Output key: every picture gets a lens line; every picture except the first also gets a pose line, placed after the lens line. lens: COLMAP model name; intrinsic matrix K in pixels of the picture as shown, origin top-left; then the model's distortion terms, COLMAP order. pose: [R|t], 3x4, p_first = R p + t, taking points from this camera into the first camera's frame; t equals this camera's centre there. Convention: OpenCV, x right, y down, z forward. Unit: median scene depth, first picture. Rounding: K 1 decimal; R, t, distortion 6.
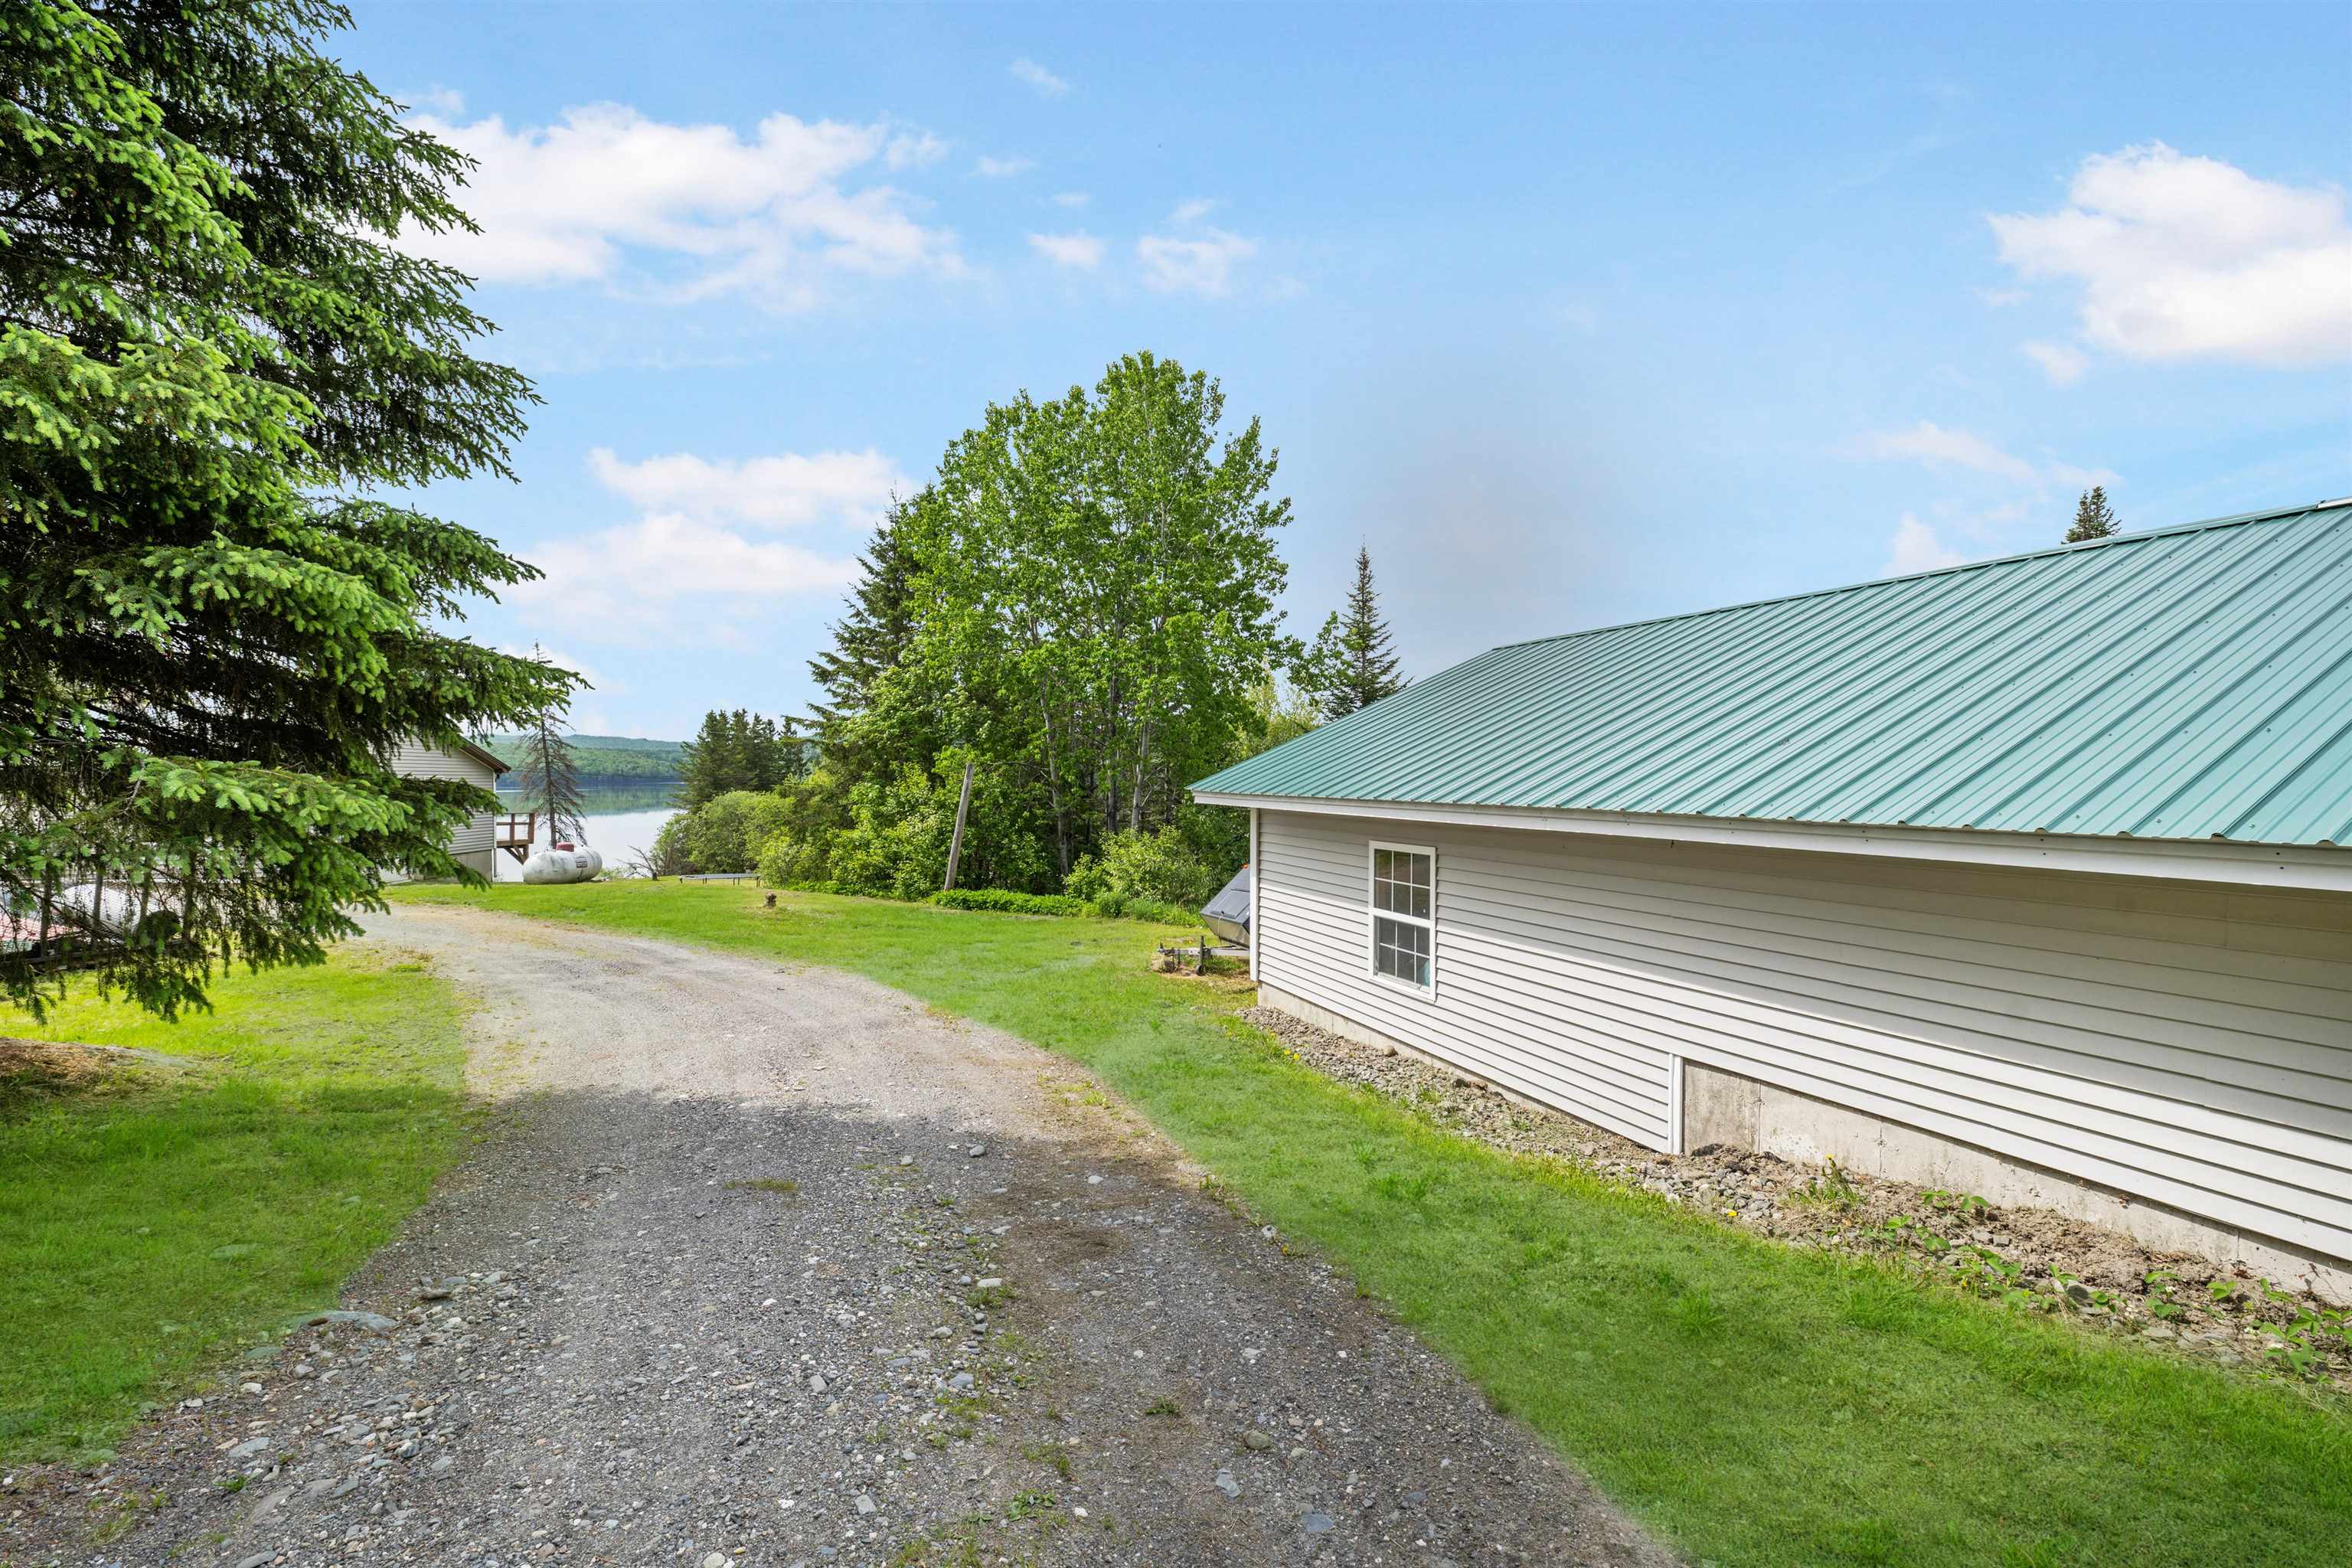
lens RADIAL K [[951.7, 0, 1174.6], [0, 951.7, 774.8], [0, 0, 1]] dist [-0.007045, -0.001017]
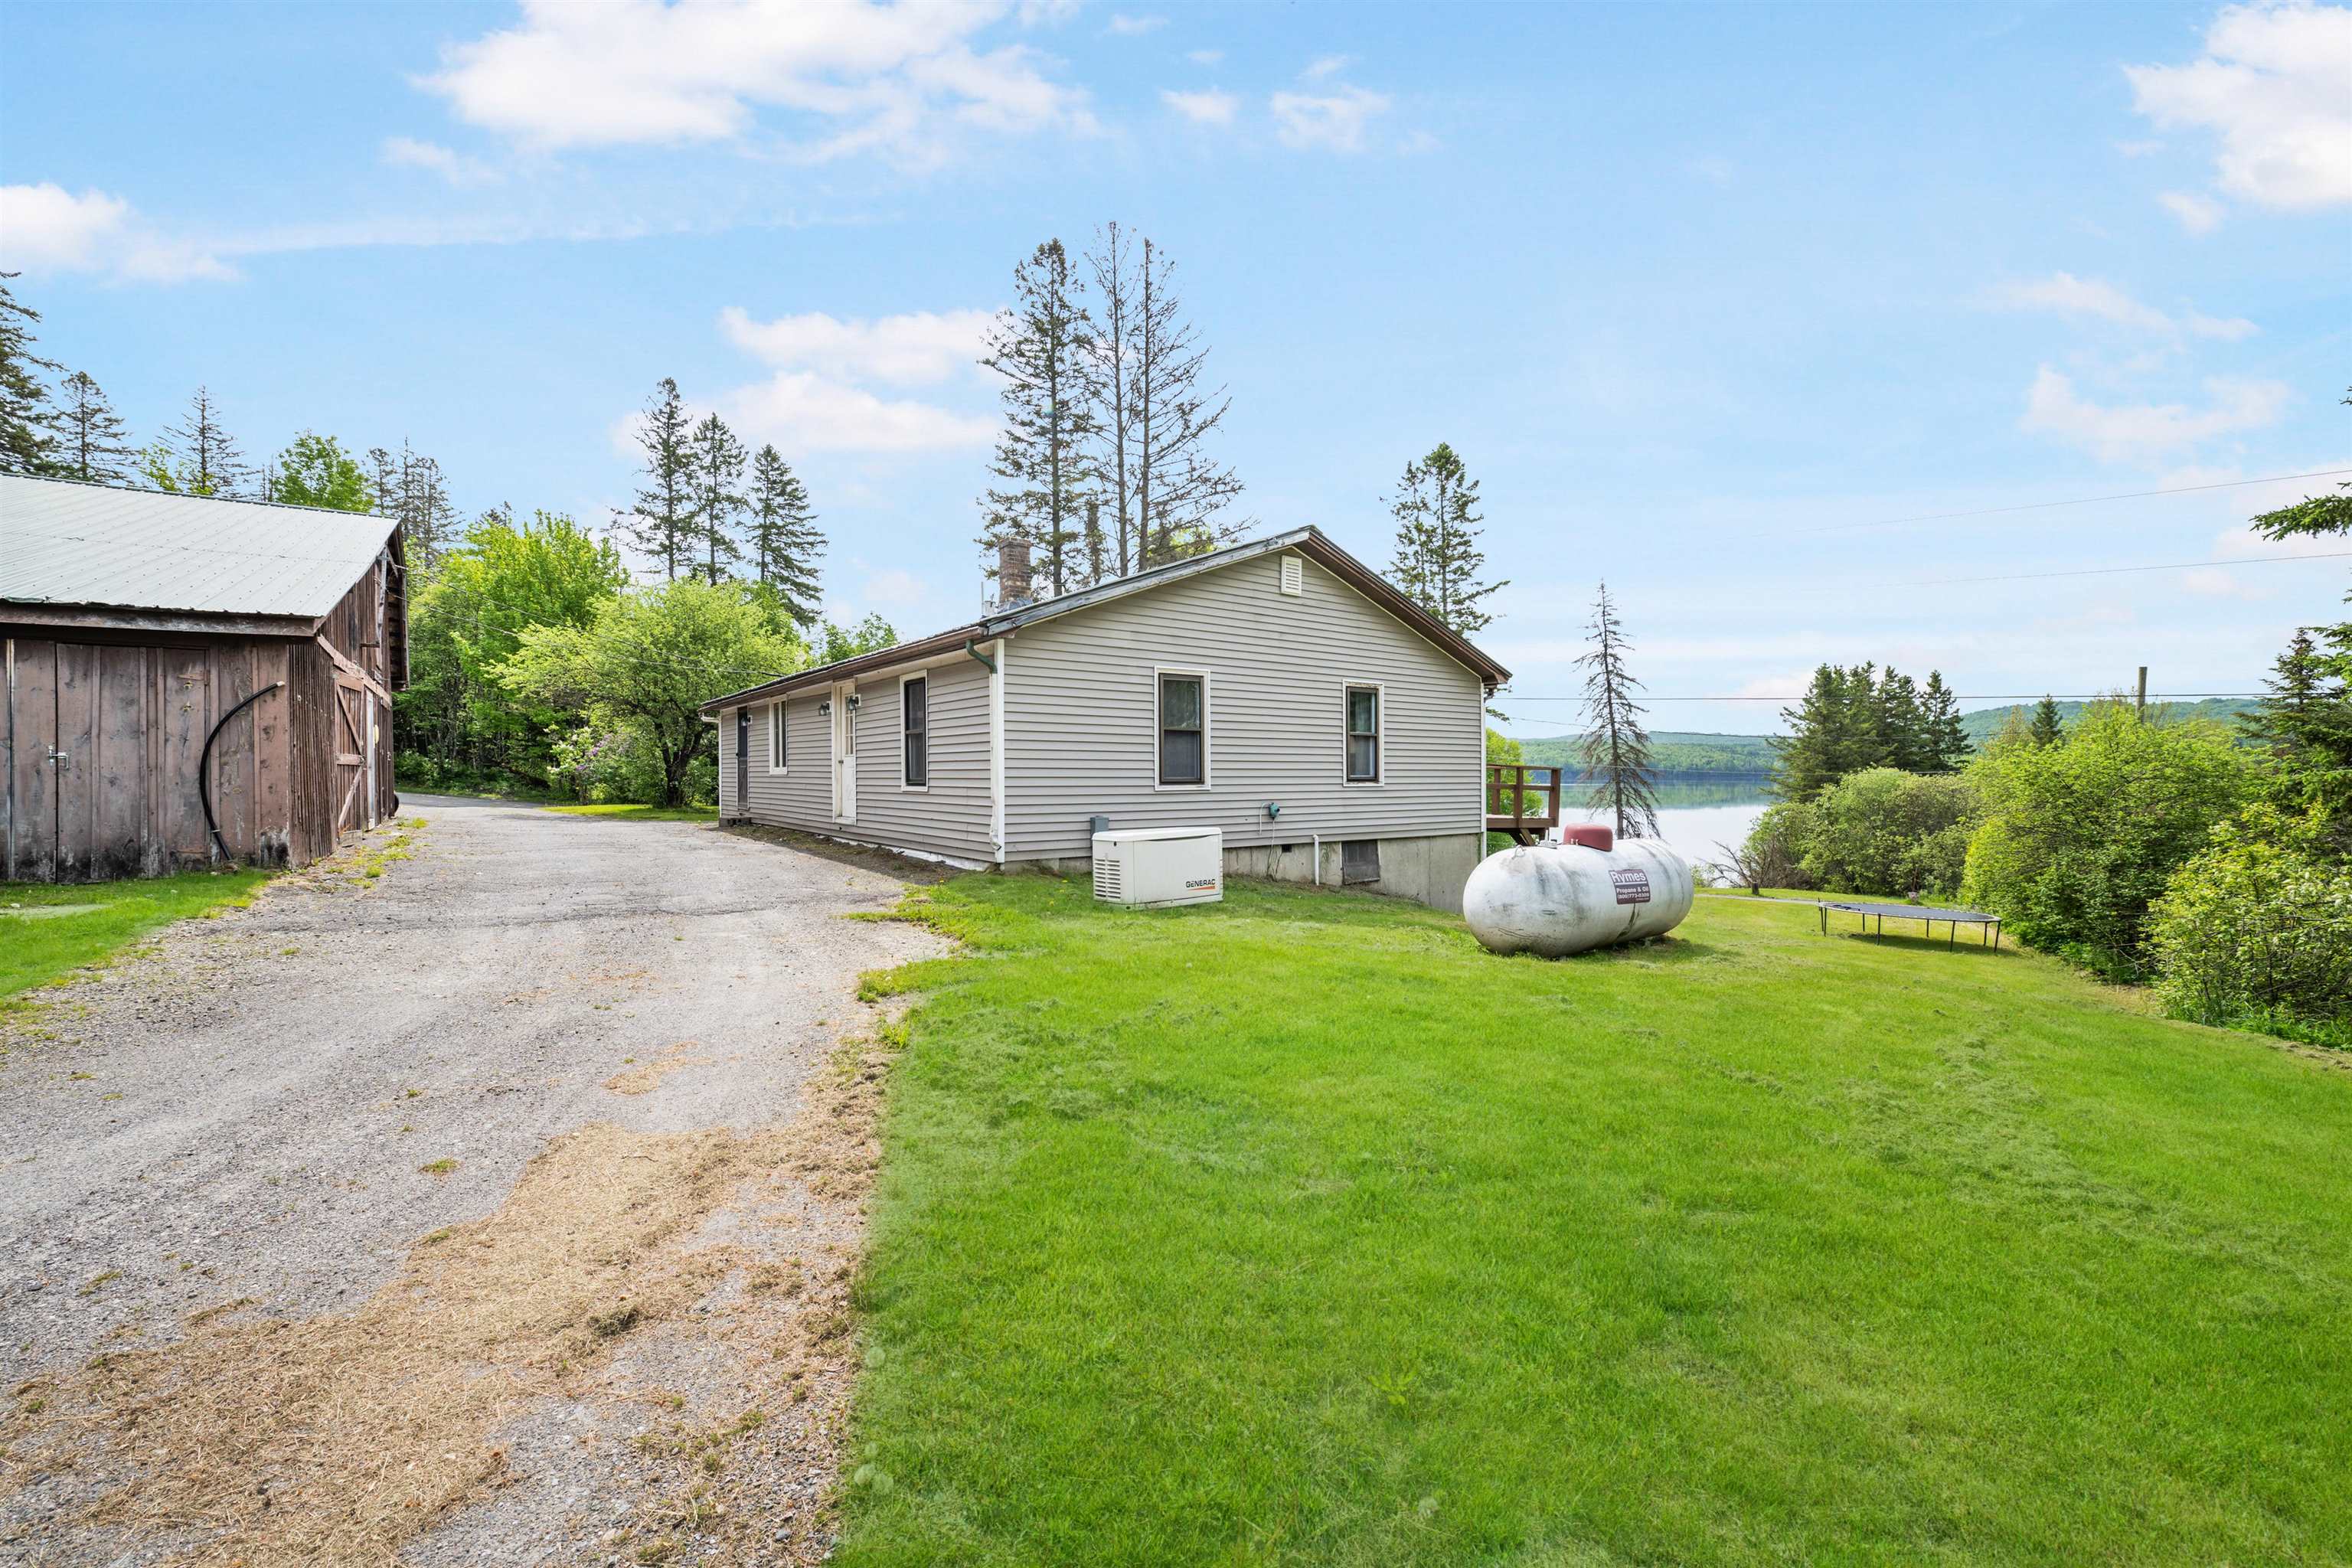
lens RADIAL K [[952.4, 0, 1169.2], [0, 952.4, 769.2], [0, 0, 1]] dist [-0.007131, -0.000199]
pose [[0.511315, -0.001464, -0.859392, -0.334264], [0.001045, 0.999999, -0.001082, 0.040725], [0.859393, -0.000345, 0.511316, 0.546345]]
